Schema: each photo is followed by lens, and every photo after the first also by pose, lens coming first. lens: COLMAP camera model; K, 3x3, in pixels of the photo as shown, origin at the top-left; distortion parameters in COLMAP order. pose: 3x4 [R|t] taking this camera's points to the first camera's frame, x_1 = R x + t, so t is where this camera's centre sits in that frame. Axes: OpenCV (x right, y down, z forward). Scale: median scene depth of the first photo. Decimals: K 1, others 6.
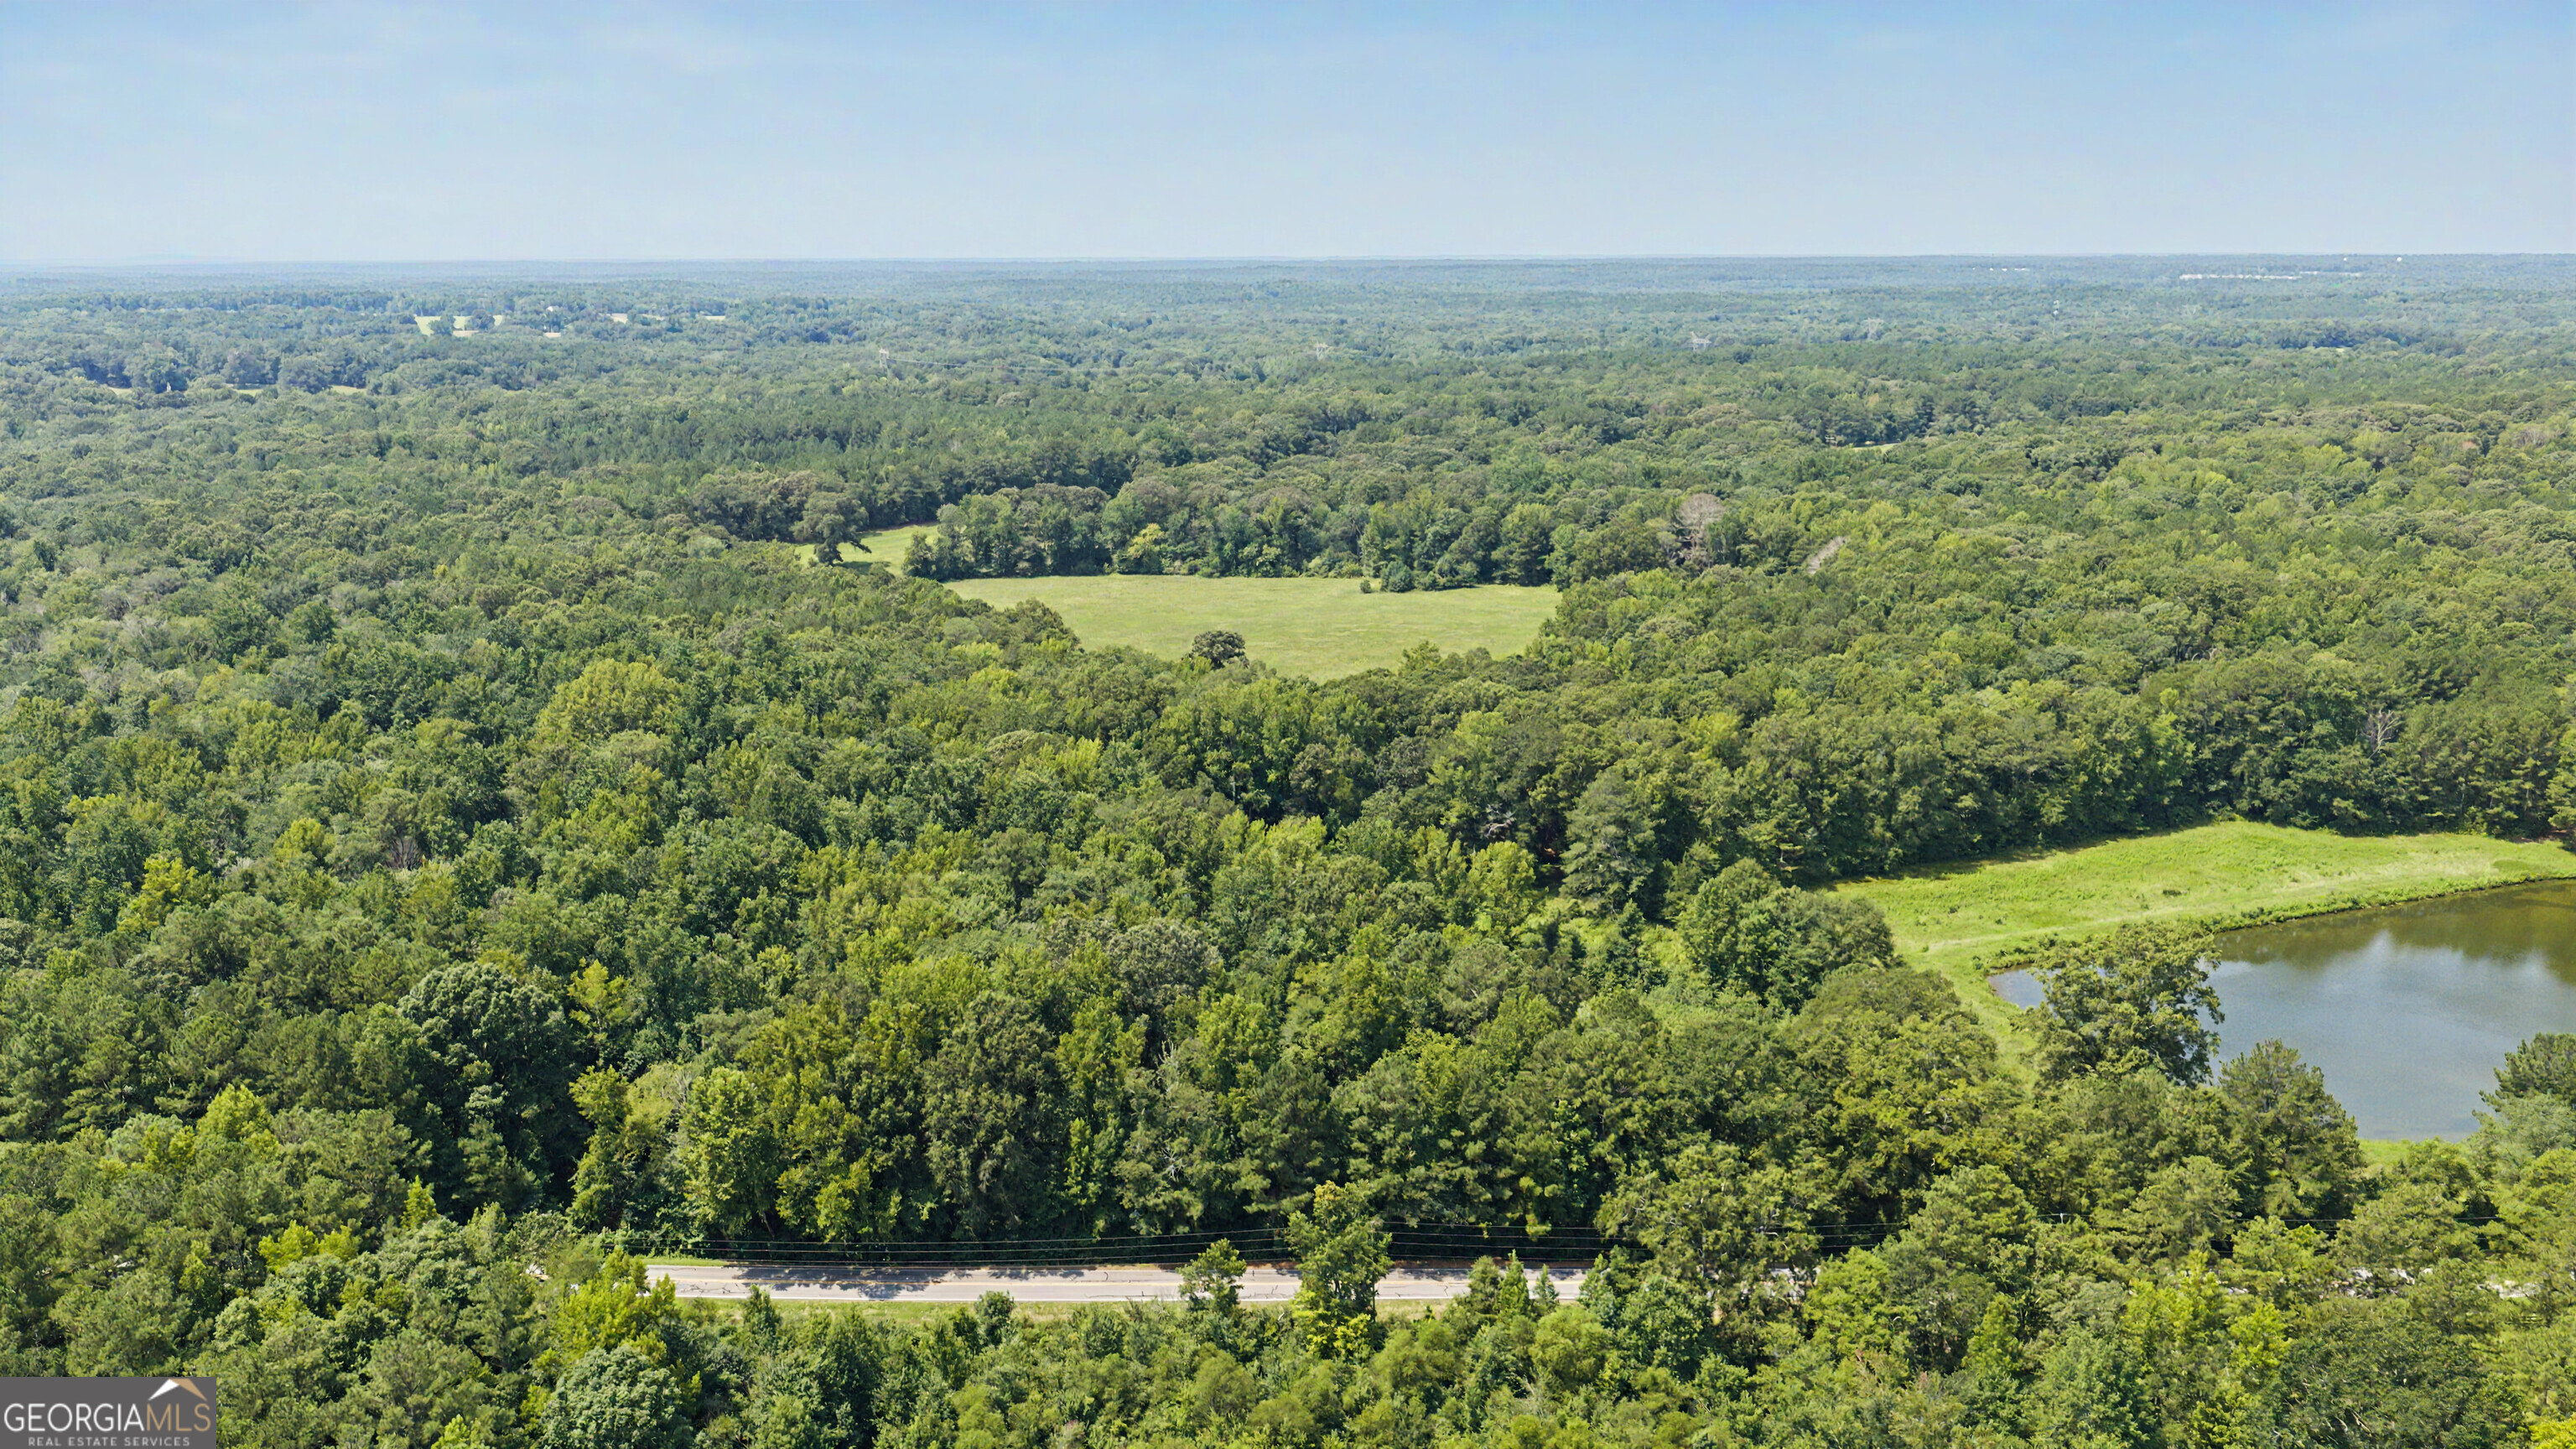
lens RADIAL K [[2131.4, 0, 1283.4], [0, 2131.4, 719.1], [0, 0, 1]] dist [0.027221, -0.060635]
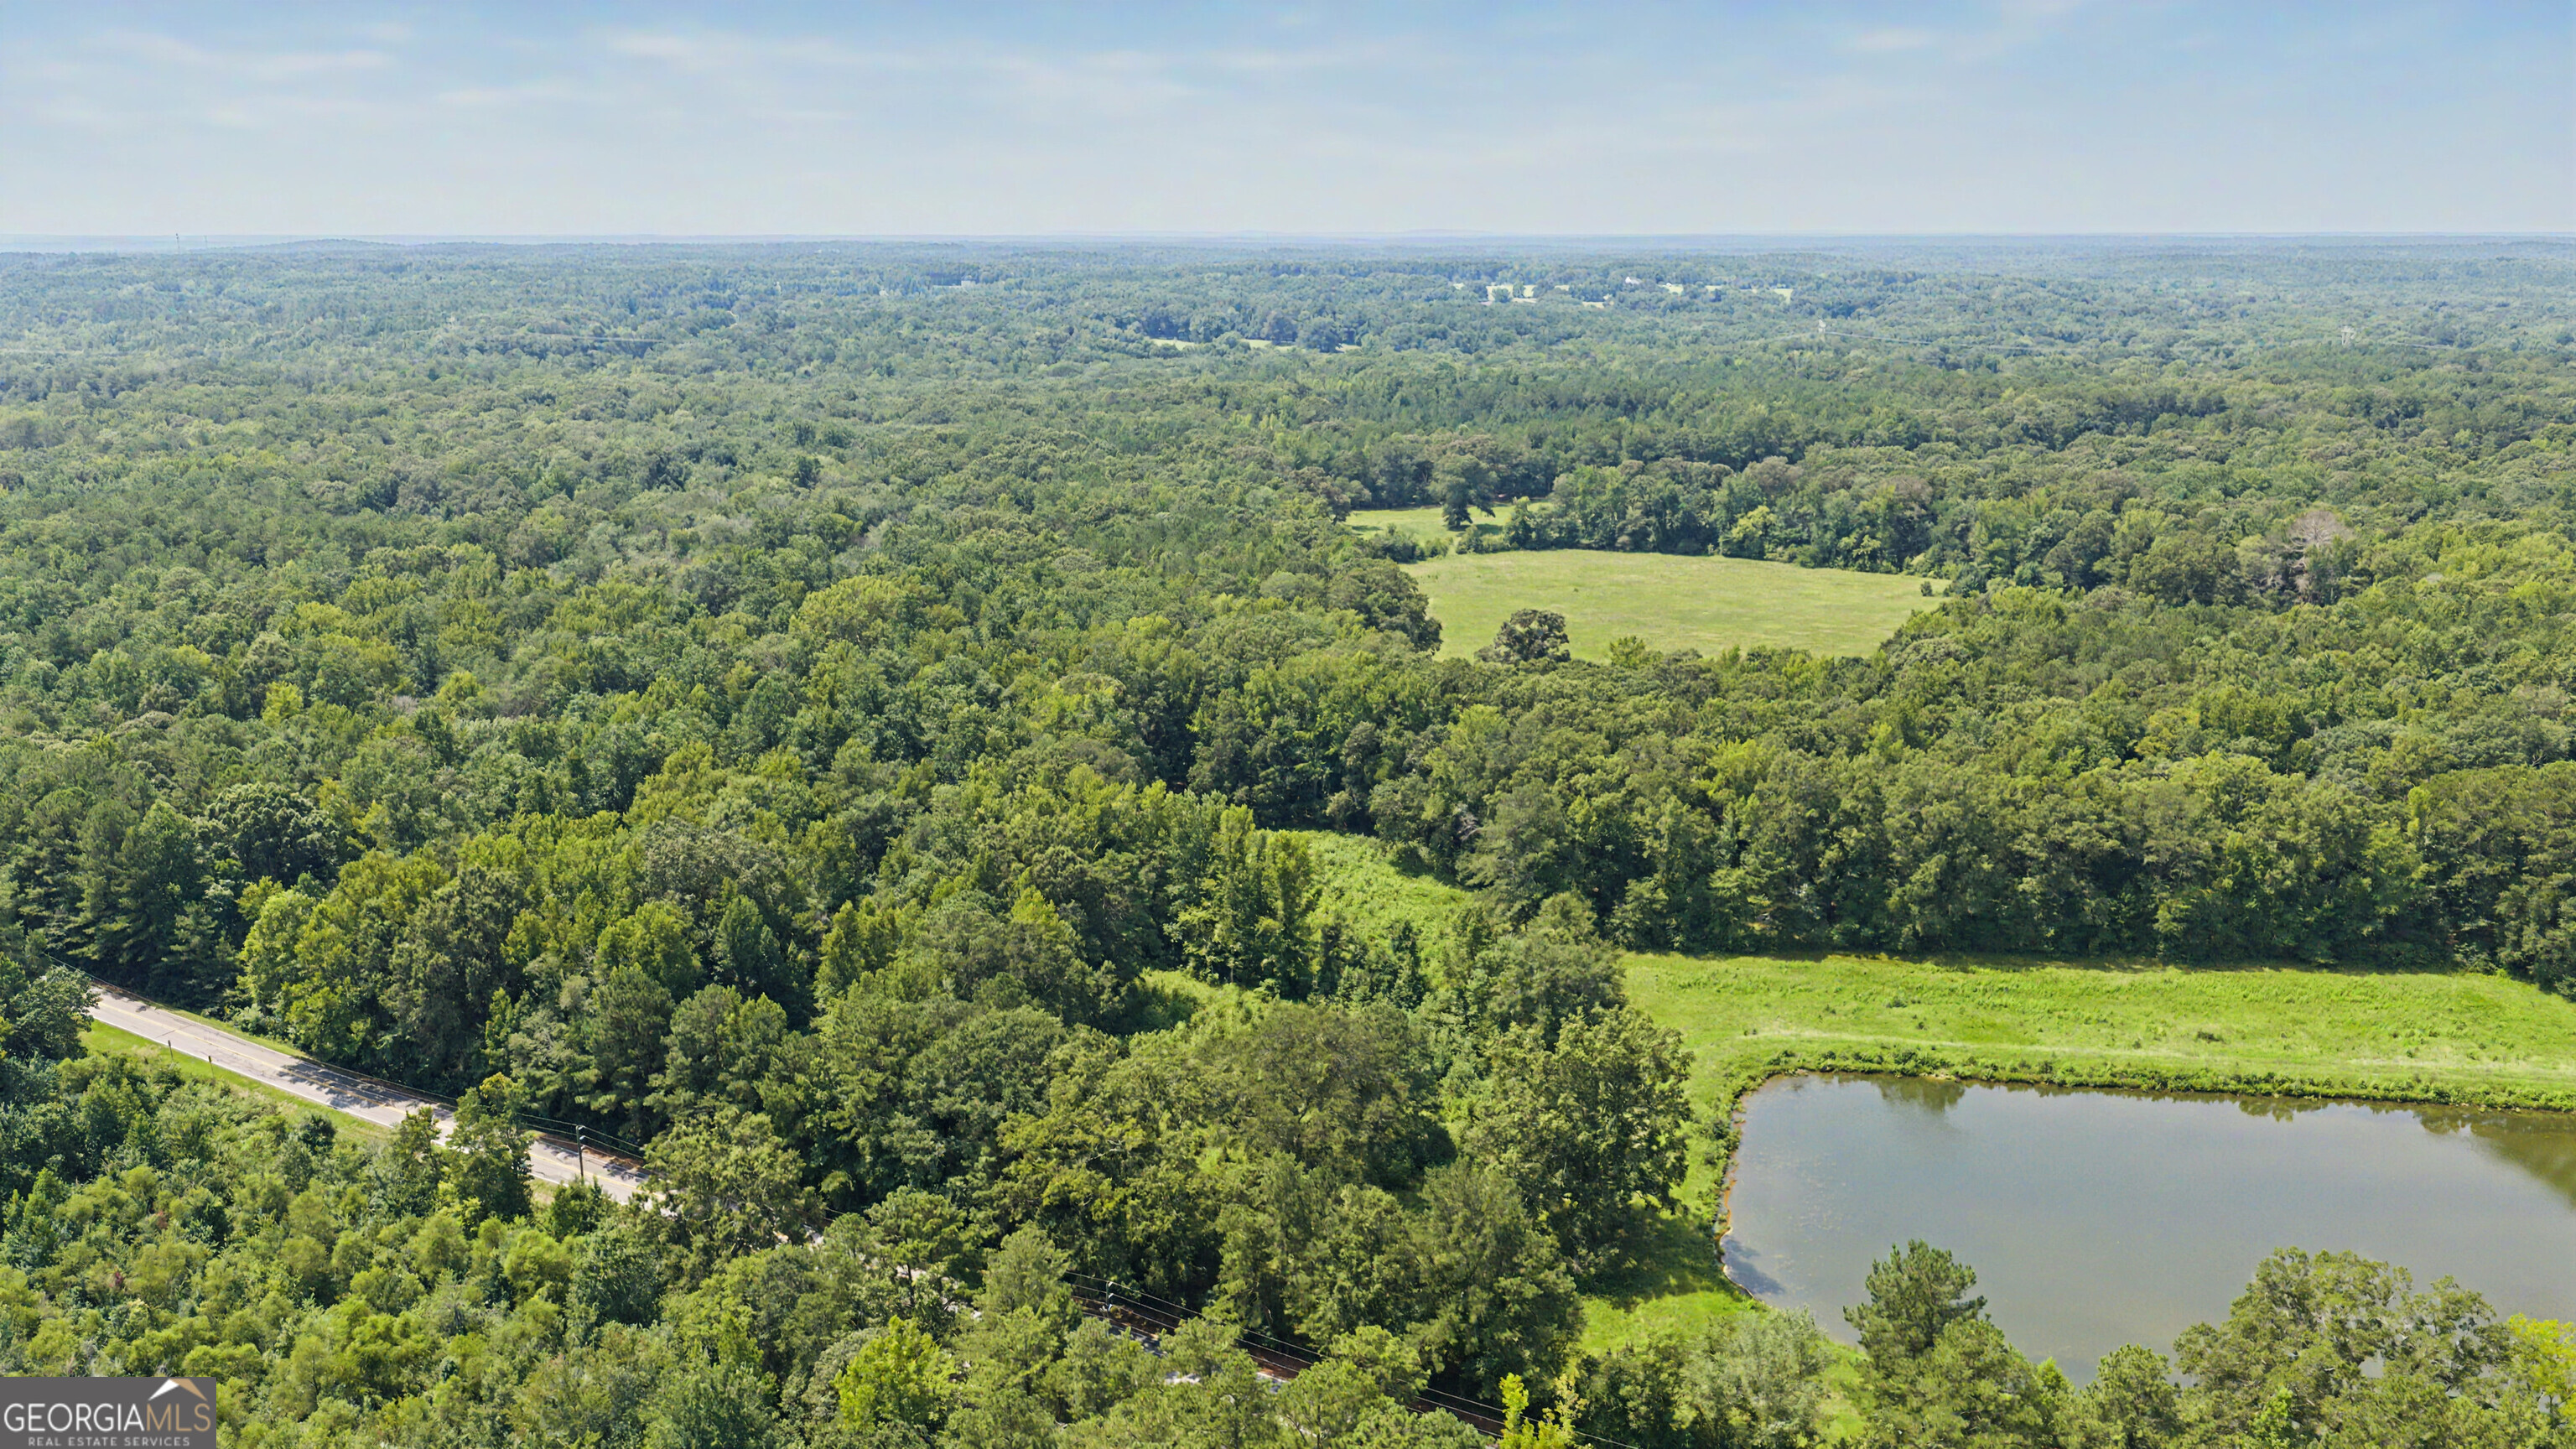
lens RADIAL K [[2131.4, 0, 1276.0], [0, 2131.4, 721.2], [0, 0, 1]] dist [0.027221, -0.060635]
pose [[0.851451, 0.118722, -0.510819, 0.465257], [-0.112471, 0.992713, 0.043250, -0.025167], [0.512232, 0.020627, 0.858600, 0.147308]]
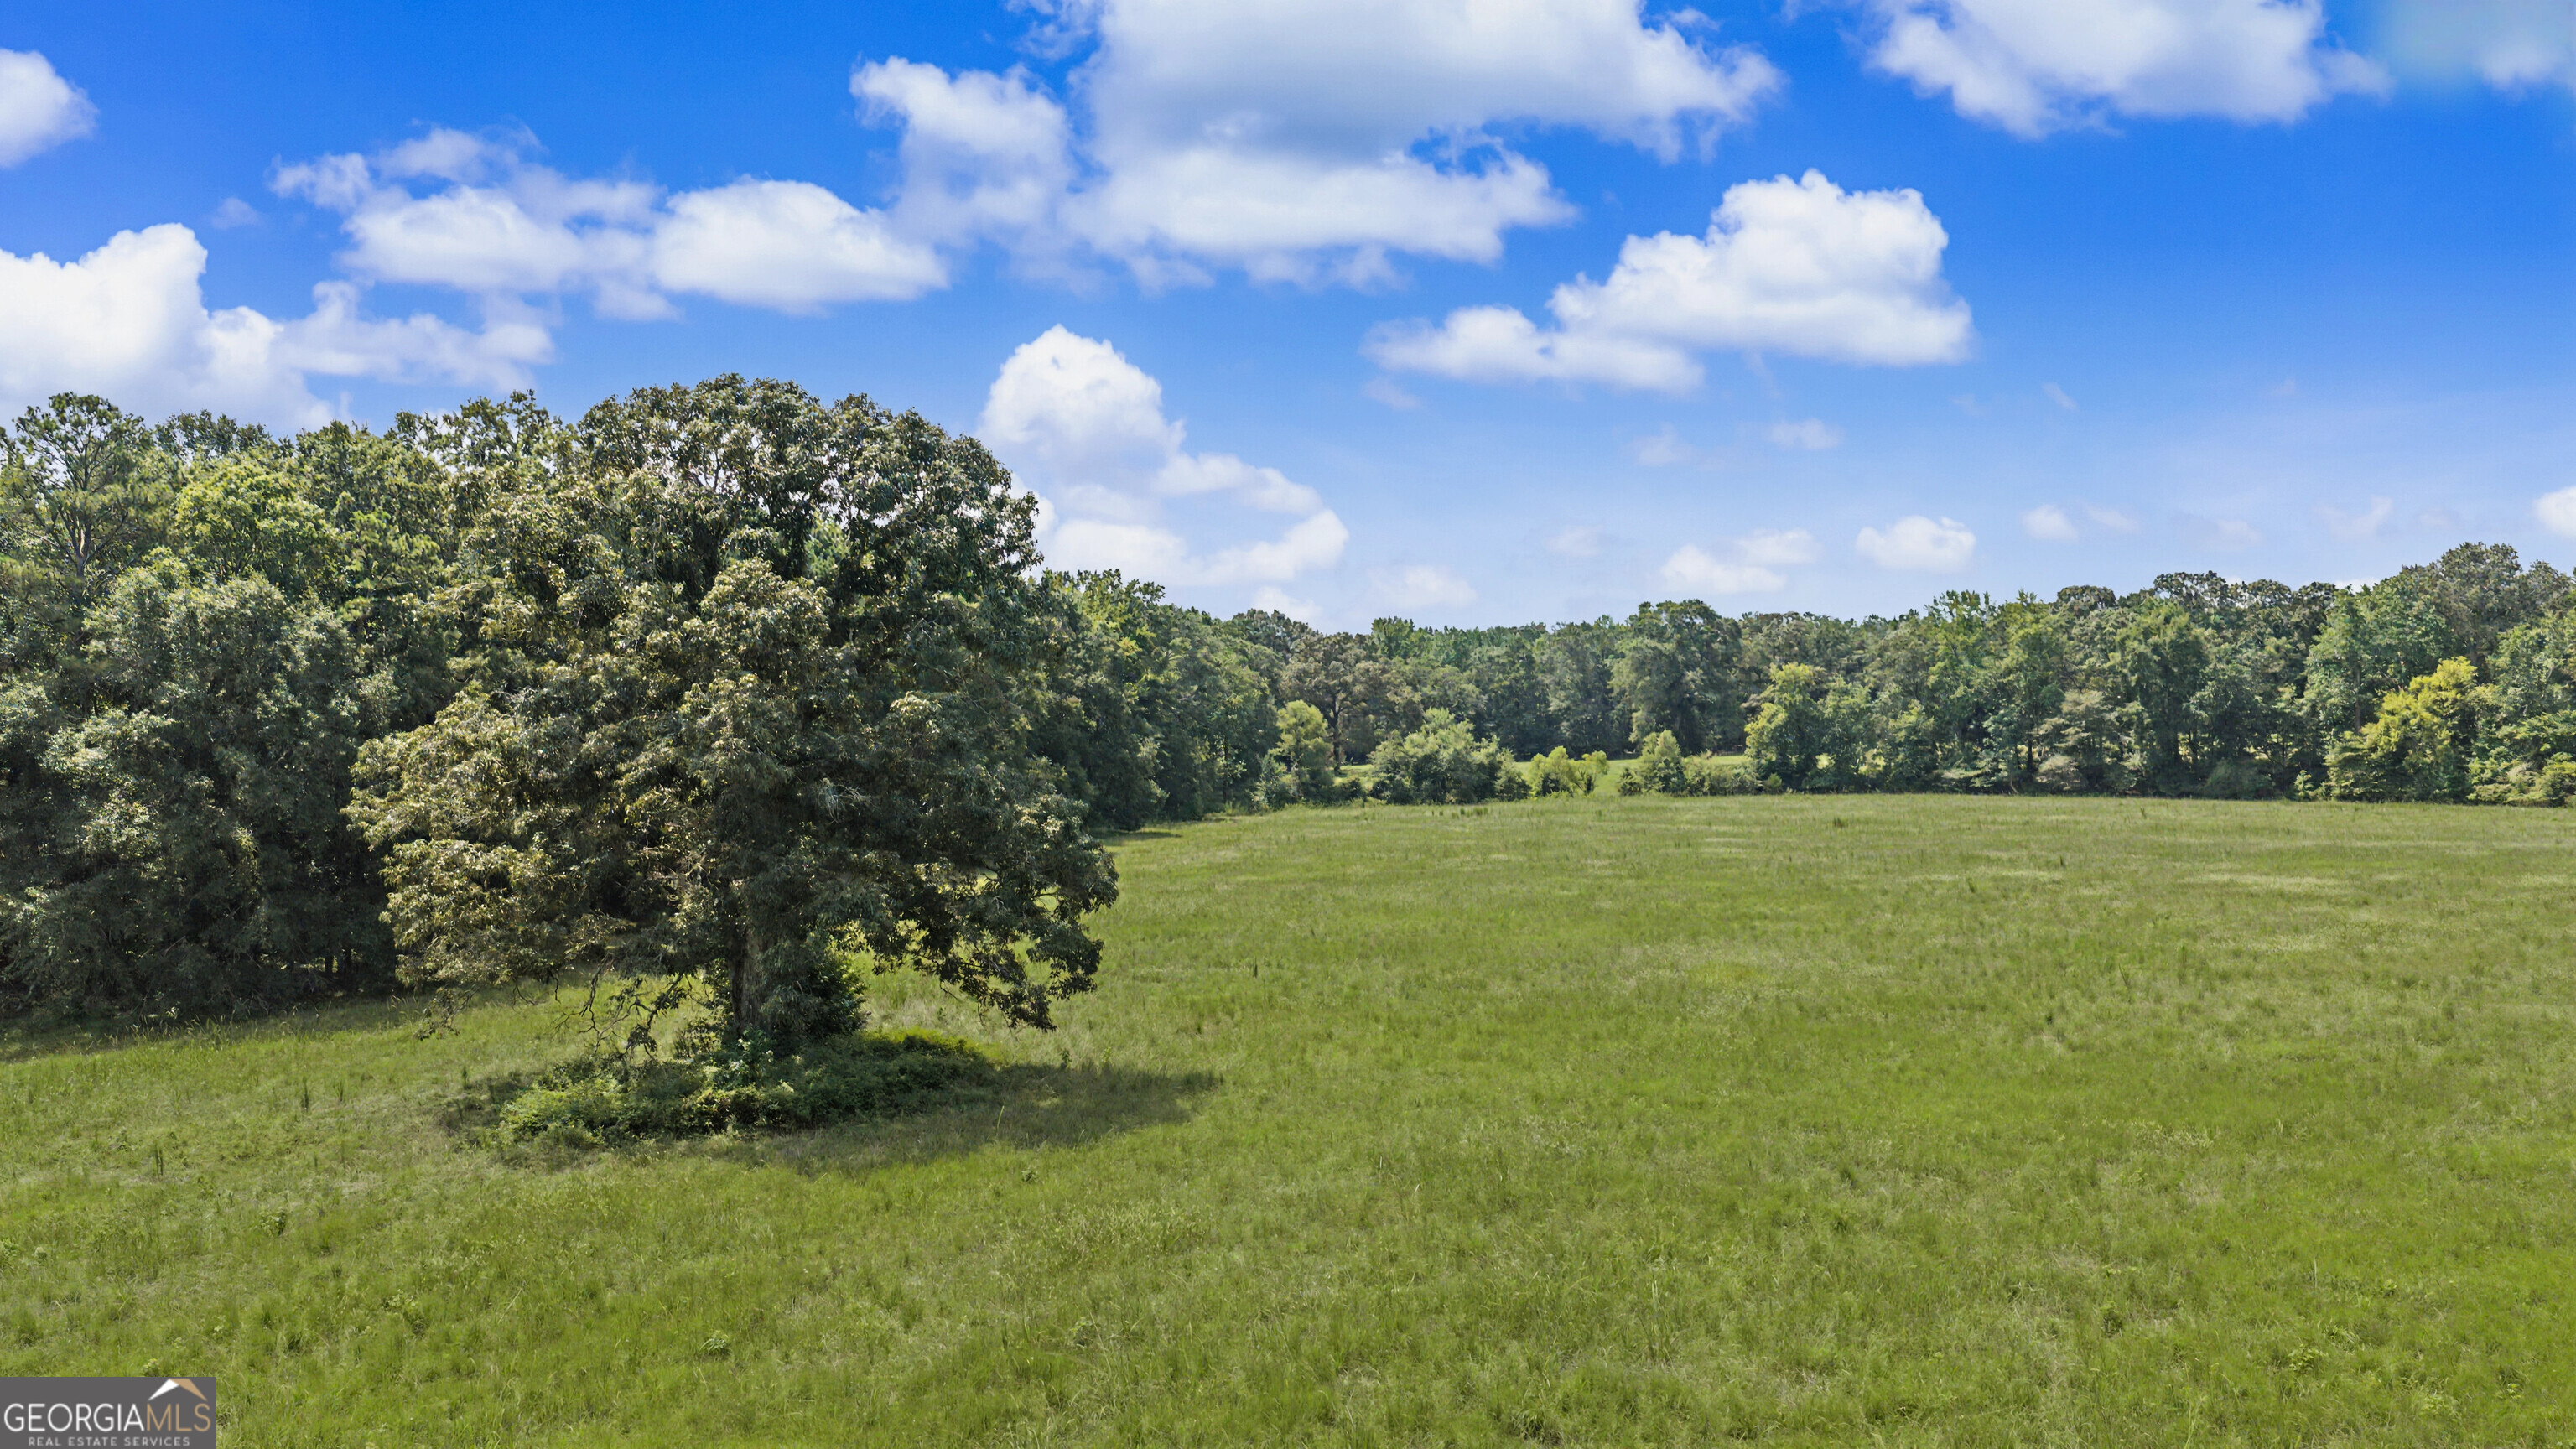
lens RADIAL K [[2131.4, 0, 1285.8], [0, 2131.4, 722.9], [0, 0, 1]] dist [0.027221, -0.060635]
pose [[0.698815, 0.010540, -0.715225, 0.096610], [-0.153316, 0.978861, -0.135373, -0.013769], [0.698679, 0.204256, 0.685658, 1.192121]]
